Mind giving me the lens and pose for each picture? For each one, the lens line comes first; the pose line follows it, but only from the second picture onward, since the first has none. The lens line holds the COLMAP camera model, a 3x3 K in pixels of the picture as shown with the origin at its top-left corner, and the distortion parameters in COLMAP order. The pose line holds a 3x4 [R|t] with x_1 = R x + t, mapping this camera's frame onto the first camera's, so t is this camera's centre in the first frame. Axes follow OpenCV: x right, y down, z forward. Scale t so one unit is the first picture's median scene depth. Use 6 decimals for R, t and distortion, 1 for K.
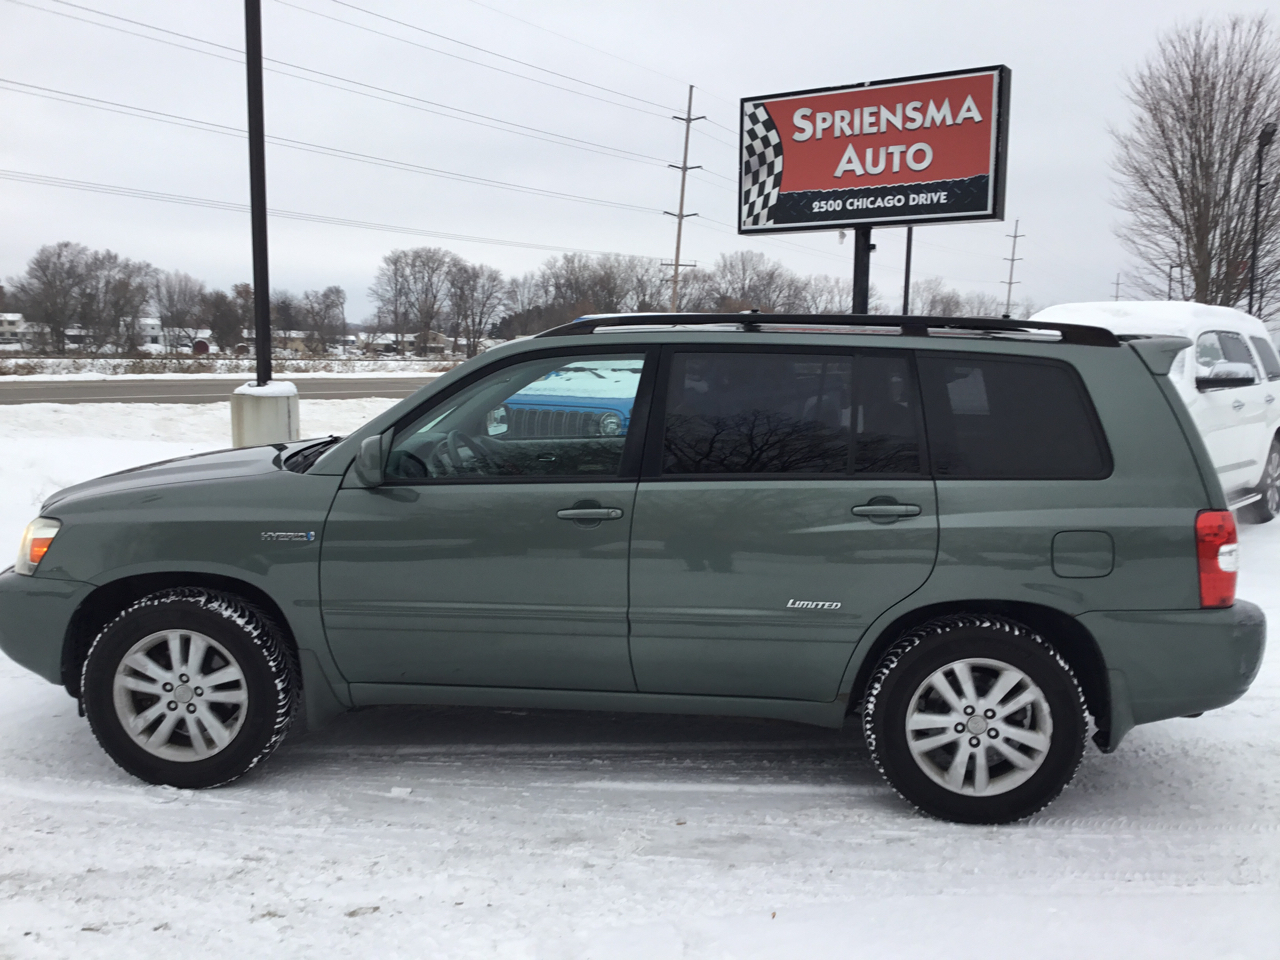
lens RADIAL K [[1137.6, 0, 646.5], [0, 1137.6, 485.5], [0, 0, 1]] dist [0.066147, -0.095784]
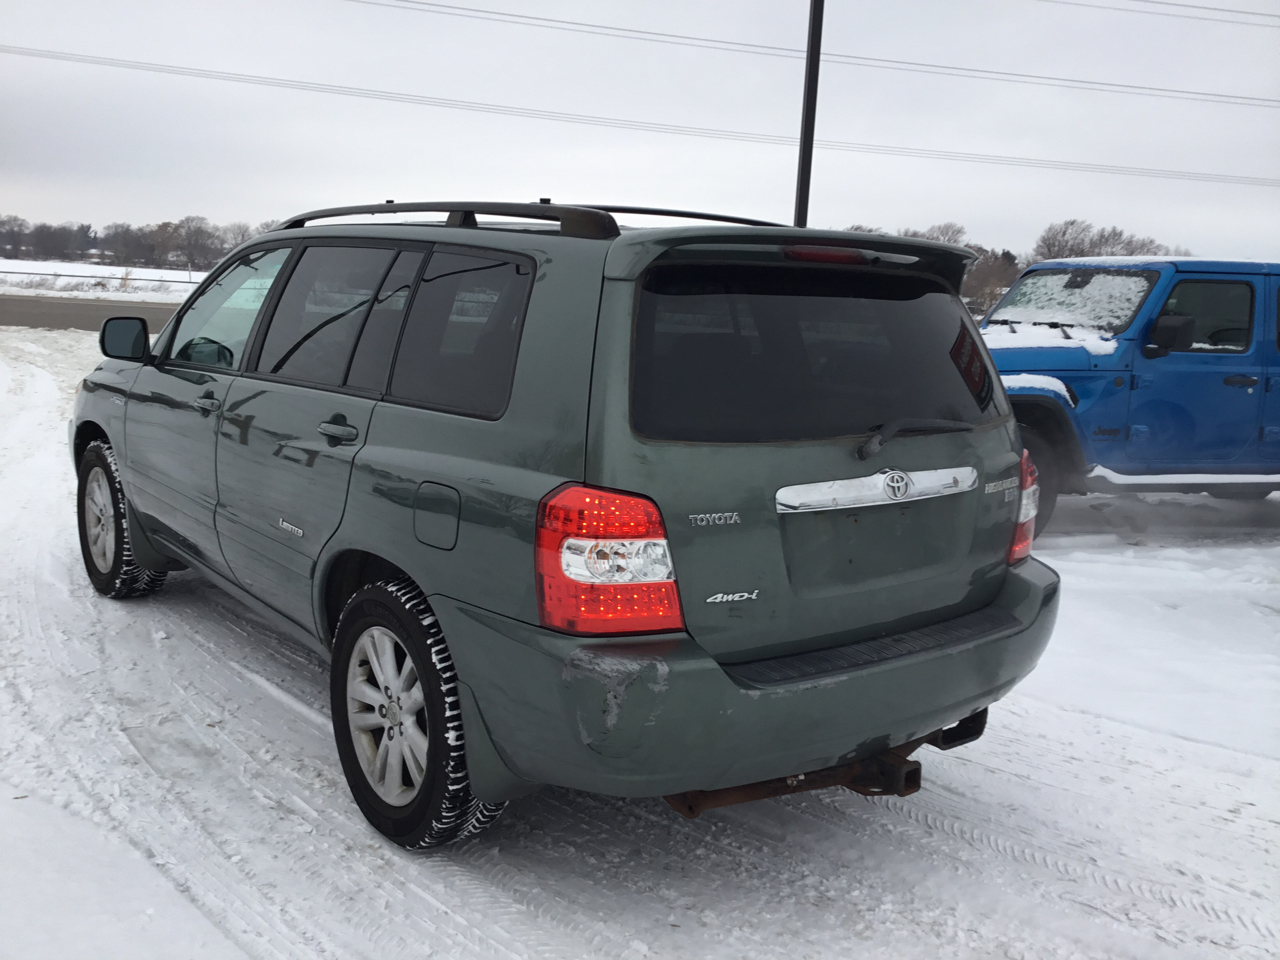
lens RADIAL K [[1137.6, 0, 640.0], [0, 1137.6, 465.8], [0, 0, 1]] dist [0.066147, -0.095784]
pose [[0.685613, 0.130610, -0.716153, 0.911978], [-0.128213, 0.990060, 0.057819, -0.027815], [0.716586, 0.052179, 0.695544, 0.536870]]
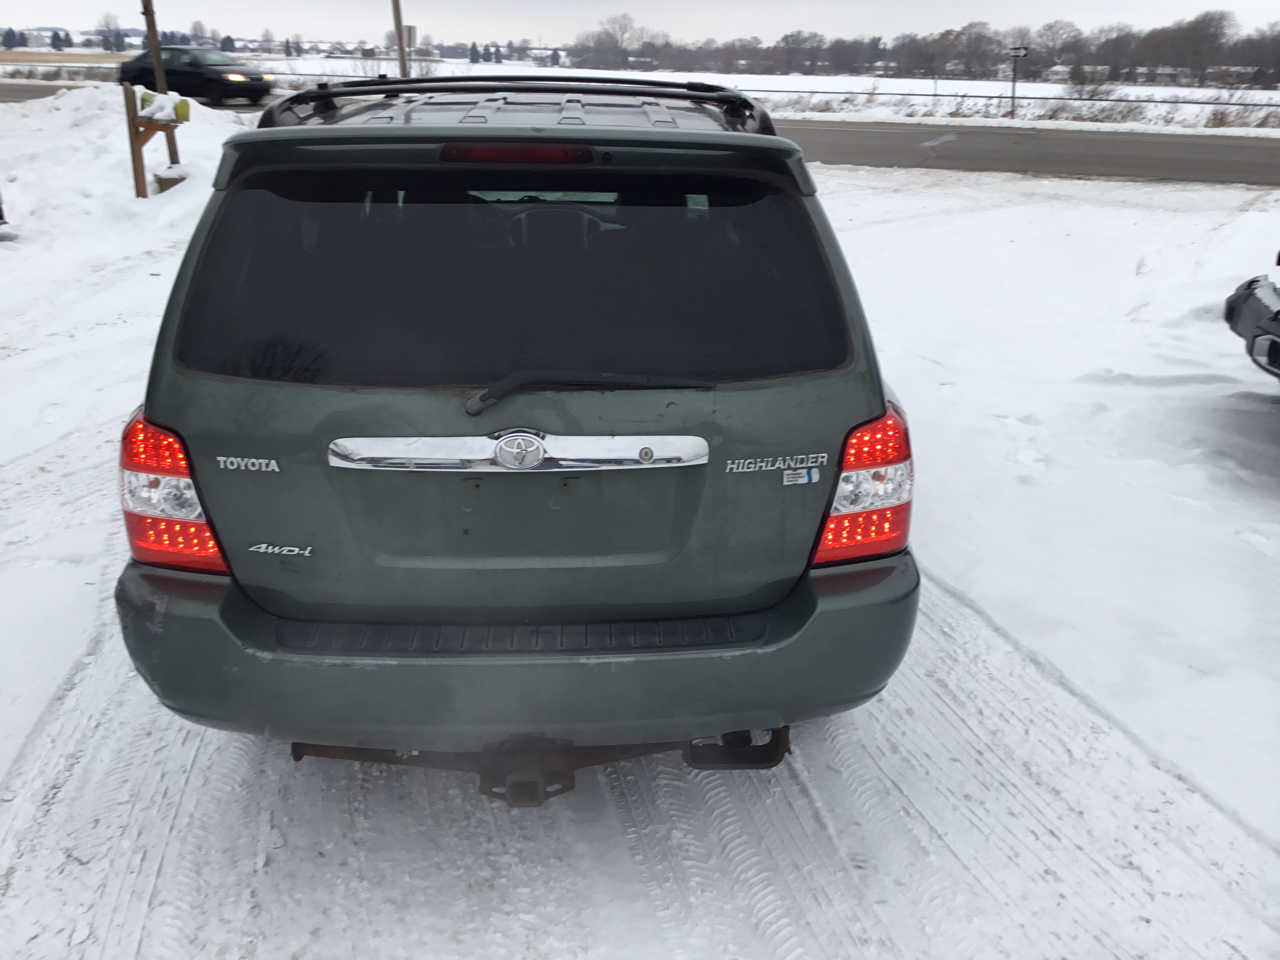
lens RADIAL K [[1137.6, 0, 658.7], [0, 1137.6, 480.4], [0, 0, 1]] dist [0.066147, -0.095784]
pose [[0.131640, 0.323689, -0.936961, 1.059218], [-0.135524, 0.942188, 0.306454, -0.159765], [0.981990, 0.086639, 0.167897, 1.090839]]
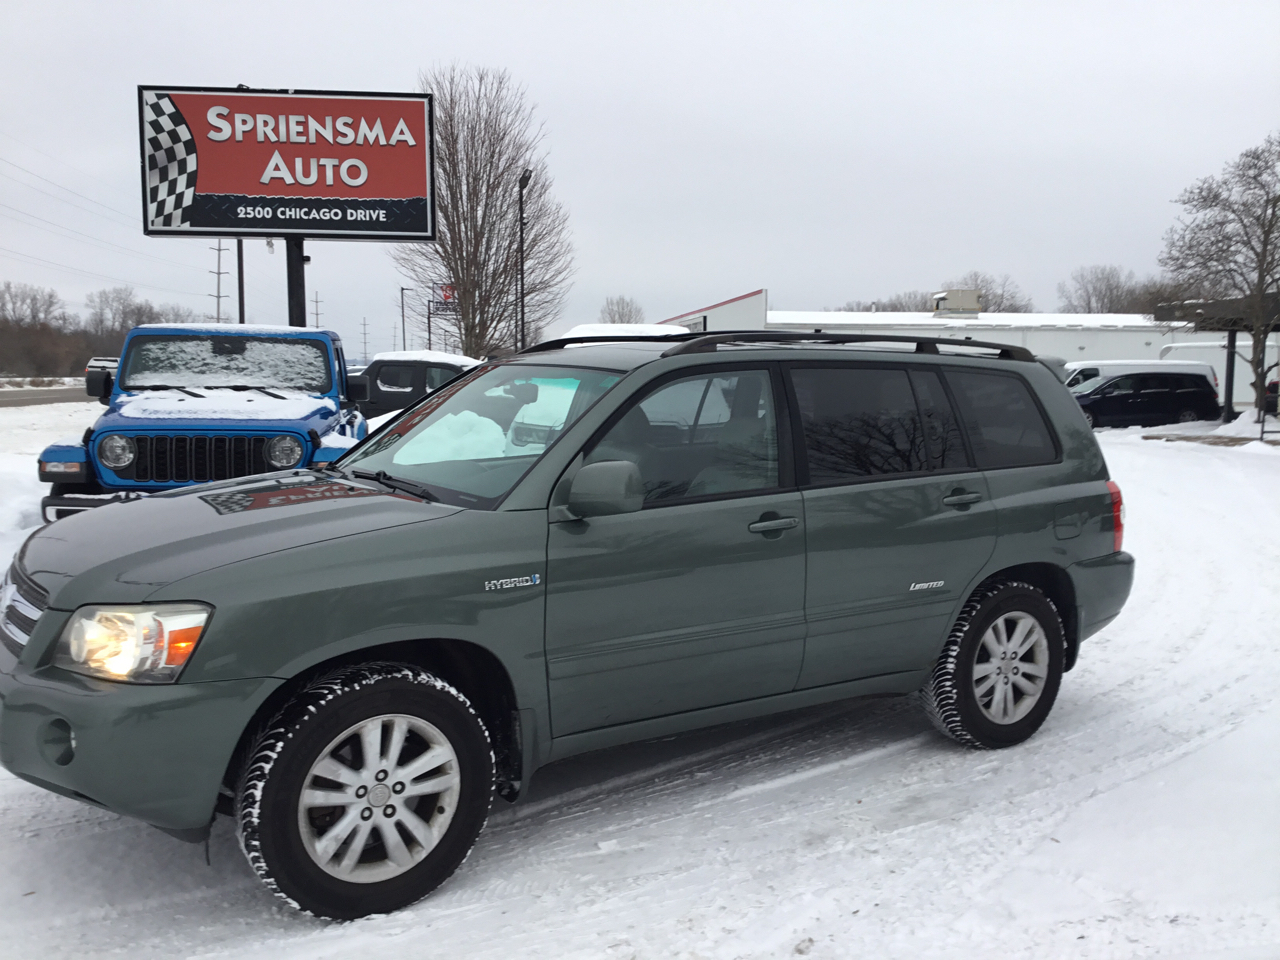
lens RADIAL K [[1137.6, 0, 653.0], [0, 1137.6, 474.2], [0, 0, 1]] dist [0.066147, -0.095784]
pose [[0.784194, -0.062357, 0.617375, -0.735554], [0.075813, 0.997112, 0.004414, -0.032381], [-0.615867, 0.043344, 0.786657, 0.239185]]
